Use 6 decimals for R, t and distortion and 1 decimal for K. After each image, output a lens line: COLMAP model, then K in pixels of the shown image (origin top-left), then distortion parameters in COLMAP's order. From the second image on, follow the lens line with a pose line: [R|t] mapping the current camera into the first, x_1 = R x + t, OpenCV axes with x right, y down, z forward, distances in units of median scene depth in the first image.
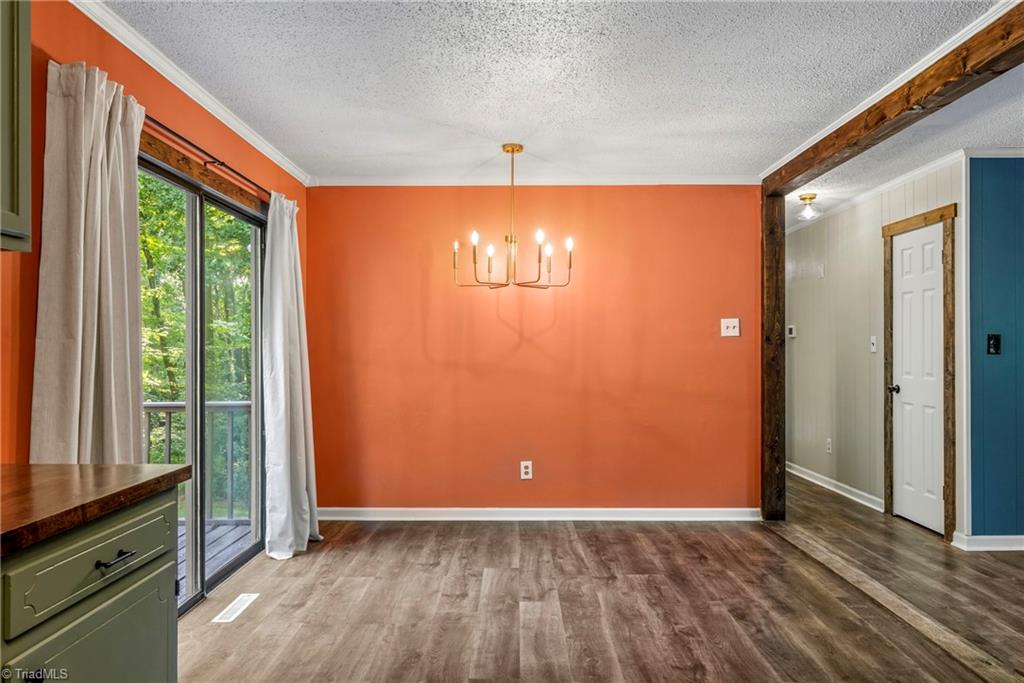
lens RADIAL K [[669.2, 0, 514.6], [0, 669.2, 348.1], [0, 0, 1]] dist [0.005725, 0.000106]
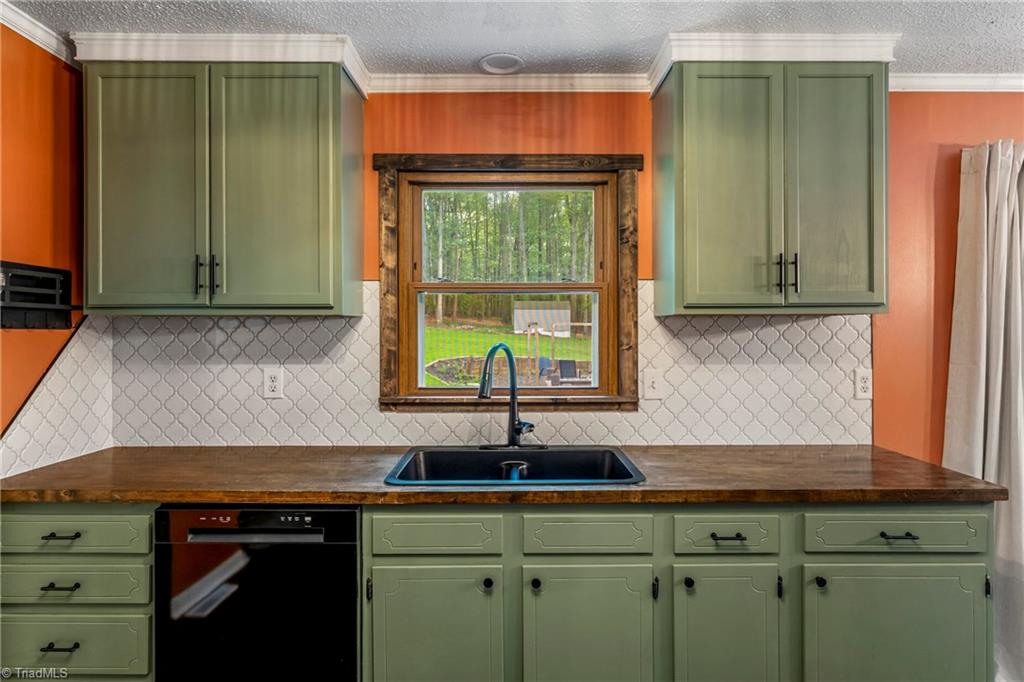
lens RADIAL K [[566.4, 0, 508.8], [0, 566.4, 328.8], [0, 0, 1]] dist [0.001908, -0.000010]
pose [[0.001956, 0.002087, -0.999996, 0.236659], [0.003839, 0.999990, 0.002095, -0.051144], [0.999991, -0.003843, 0.001948, 0.069367]]
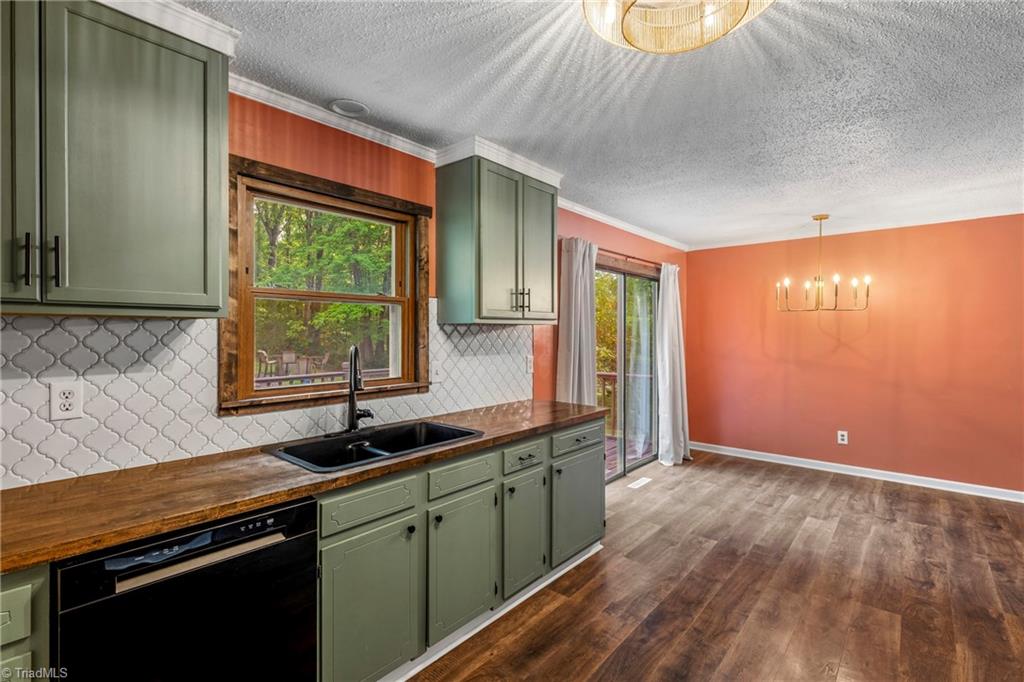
lens RADIAL K [[475.5, 0, 512.6], [0, 475.5, 333.7], [0, 0, 1]] dist [0.001619, 0.000395]
pose [[0.761194, 0.004942, -0.648506, 0.177964], [-0.001164, 0.999980, 0.006254, -0.052225], [0.648524, -0.004006, 0.761184, -0.265282]]
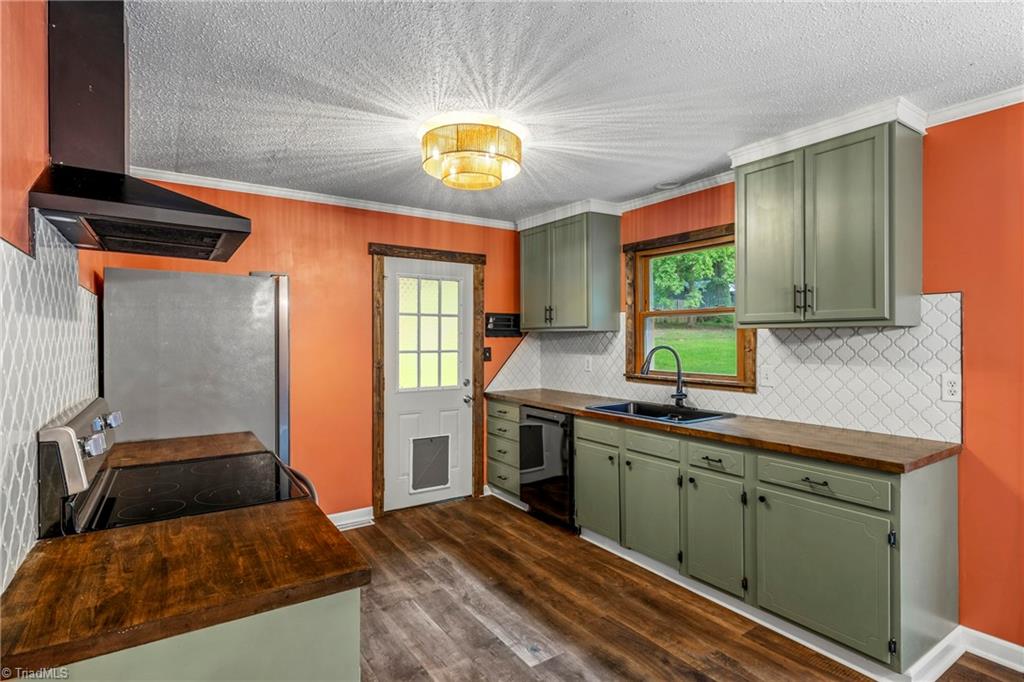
lens RADIAL K [[514.3, 0, 510.9], [0, 514.3, 341.6], [0, 0, 1]] dist [0.002007, 0.000124]
pose [[-0.830706, 0.008605, -0.556645, 0.409811], [0.004994, 0.999955, 0.008006, -0.051128], [0.556689, 0.003871, -0.830712, 0.700902]]
